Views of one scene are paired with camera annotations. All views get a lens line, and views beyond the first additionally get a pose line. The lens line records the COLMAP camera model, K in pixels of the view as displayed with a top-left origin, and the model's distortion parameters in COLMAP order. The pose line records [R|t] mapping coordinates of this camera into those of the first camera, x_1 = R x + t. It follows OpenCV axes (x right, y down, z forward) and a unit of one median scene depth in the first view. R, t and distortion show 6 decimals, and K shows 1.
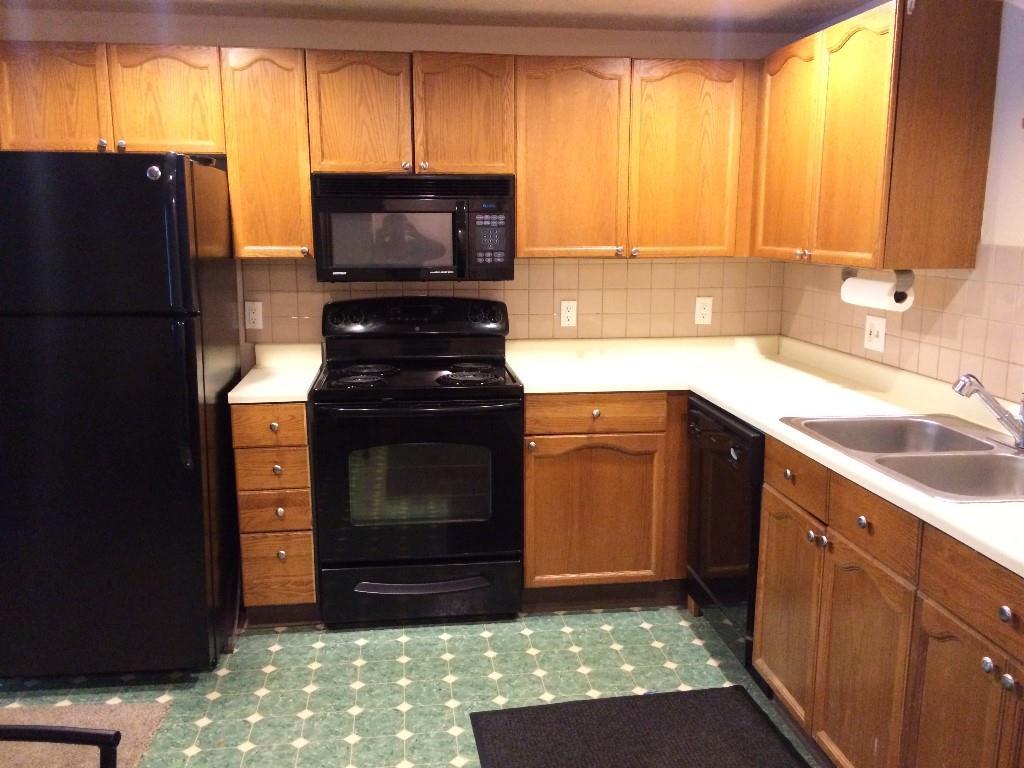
lens RADIAL K [[880.9, 0, 512.0], [0, 880.9, 384.0], [0, 0, 1]] dist [0.074730, -0.113266]
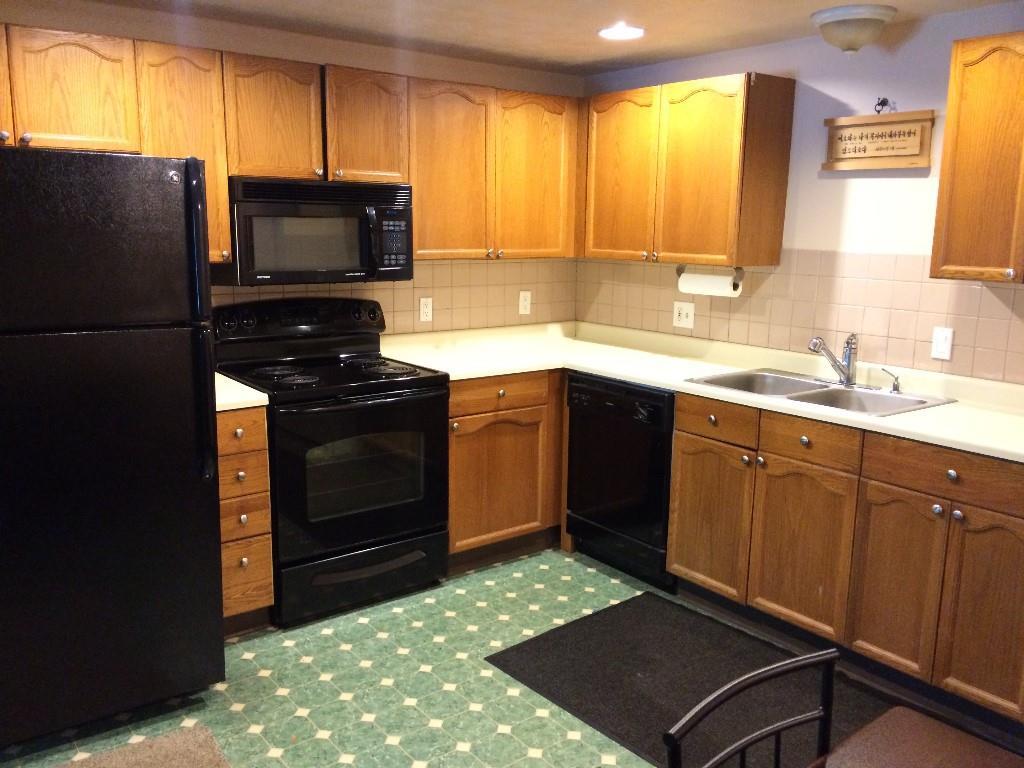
lens RADIAL K [[880.9, 0, 512.0], [0, 880.9, 384.0], [0, 0, 1]] dist [0.074730, -0.113266]
pose [[0.861102, -0.081168, 0.501912, -0.476639], [0.078000, 0.996578, 0.027344, -0.009623], [-0.502414, 0.015604, 0.864486, -0.012398]]
